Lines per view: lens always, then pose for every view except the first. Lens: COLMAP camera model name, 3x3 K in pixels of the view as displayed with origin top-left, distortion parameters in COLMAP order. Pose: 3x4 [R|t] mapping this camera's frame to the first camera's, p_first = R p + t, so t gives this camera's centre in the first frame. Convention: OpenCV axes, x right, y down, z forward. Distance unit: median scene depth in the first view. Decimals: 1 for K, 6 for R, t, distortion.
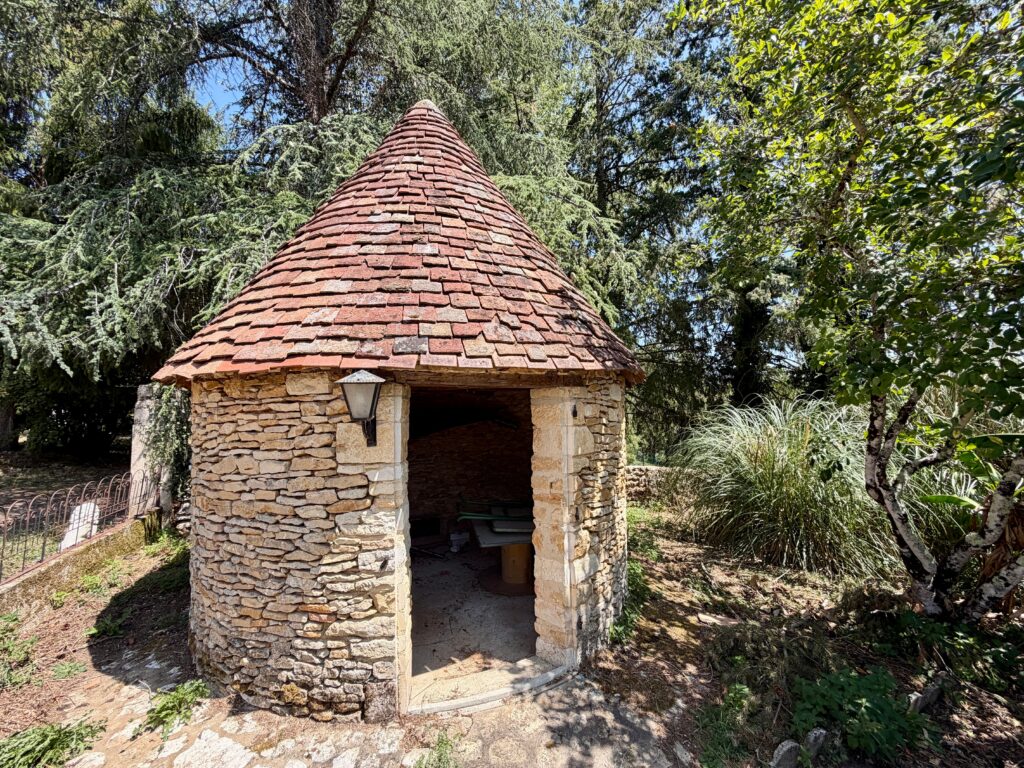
lens RADIAL K [[415.4, 0, 508.8], [0, 415.4, 388.0], [0, 0, 1]] dist [-0.000844, -0.000010]
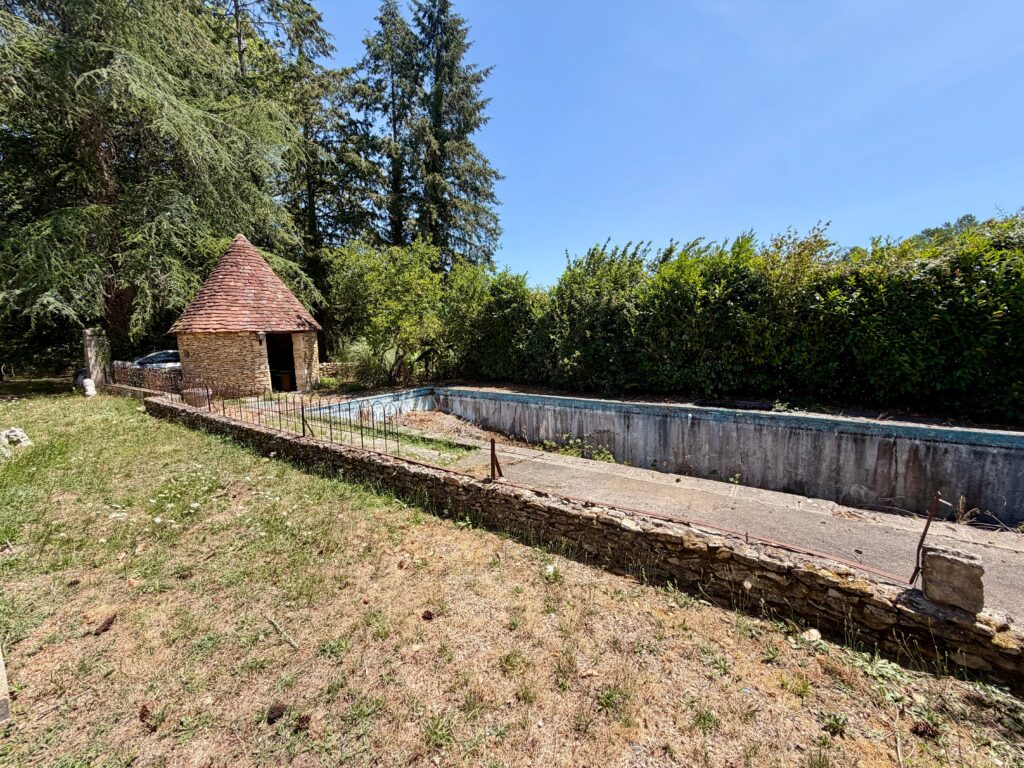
lens RADIAL K [[415.4, 0, 508.8], [0, 415.4, 388.0], [0, 0, 1]] dist [-0.000844, -0.000010]
pose [[0.824110, -0.070942, 0.561969, -0.669812], [-0.009433, 0.990270, 0.138842, -0.077376], [-0.566351, -0.119722, 0.815422, -4.696724]]
